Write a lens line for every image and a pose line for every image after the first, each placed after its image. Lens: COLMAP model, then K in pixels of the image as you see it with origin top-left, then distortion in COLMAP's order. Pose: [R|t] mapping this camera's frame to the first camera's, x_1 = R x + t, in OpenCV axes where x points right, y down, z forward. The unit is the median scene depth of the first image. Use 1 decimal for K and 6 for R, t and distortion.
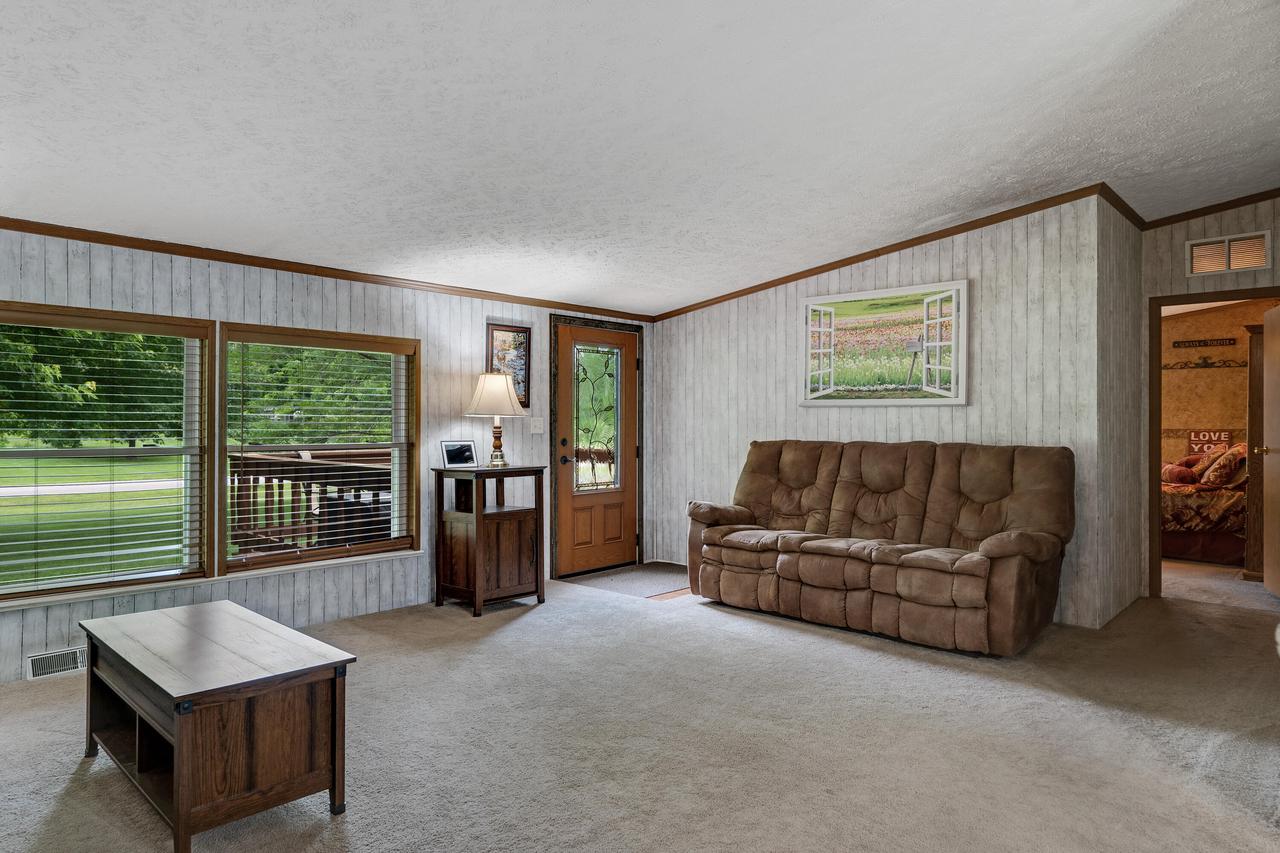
lens RADIAL K [[775.6, 0, 643.0], [0, 775.6, 425.3], [0, 0, 1]] dist [0.003129, 0.009574]
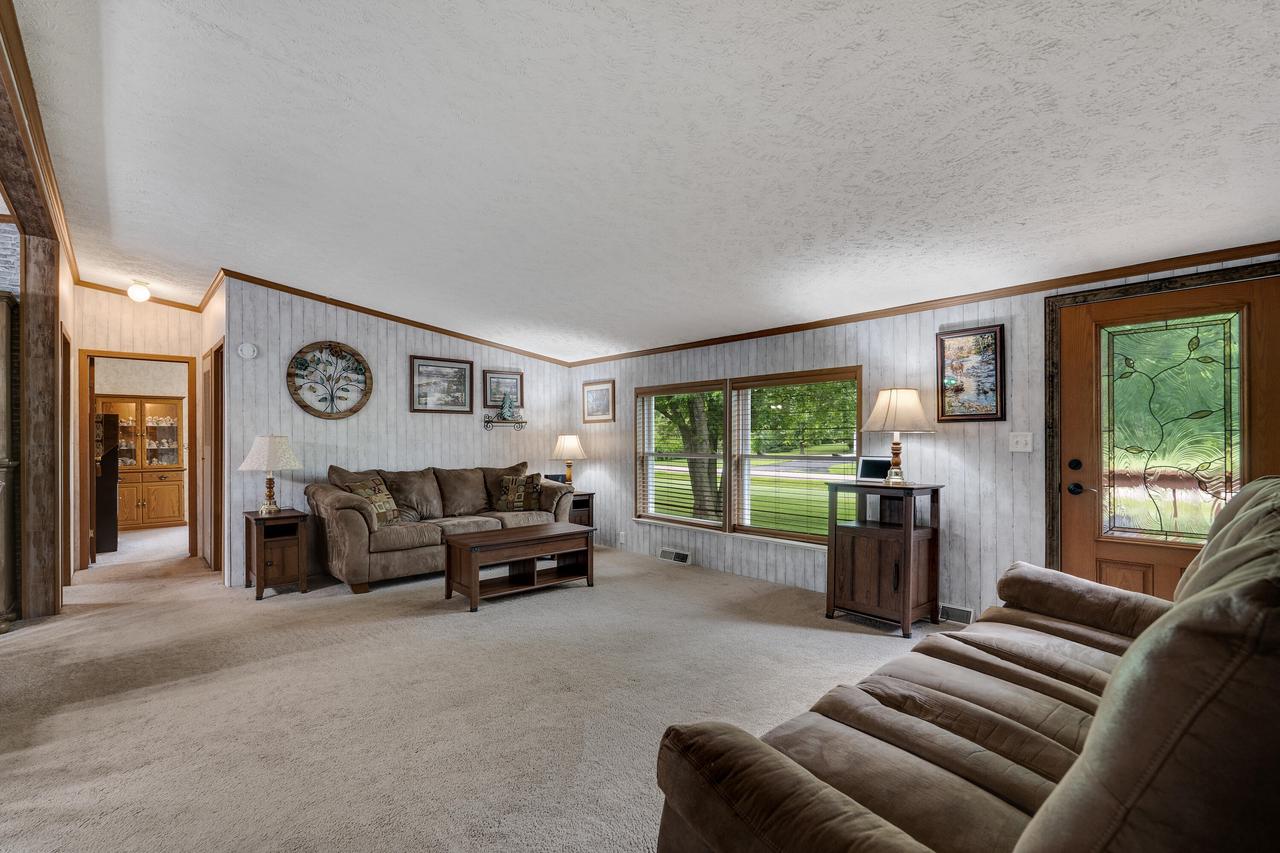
lens RADIAL K [[566.6, 0, 617.0], [0, 566.6, 443.1], [0, 0, 1]] dist [0.010550, -0.001511]
pose [[-0.088557, 0.003902, -0.996063, 0.545072], [0.003047, 0.999989, 0.003646, -0.002110], [0.996066, -0.002712, -0.088568, 0.701880]]
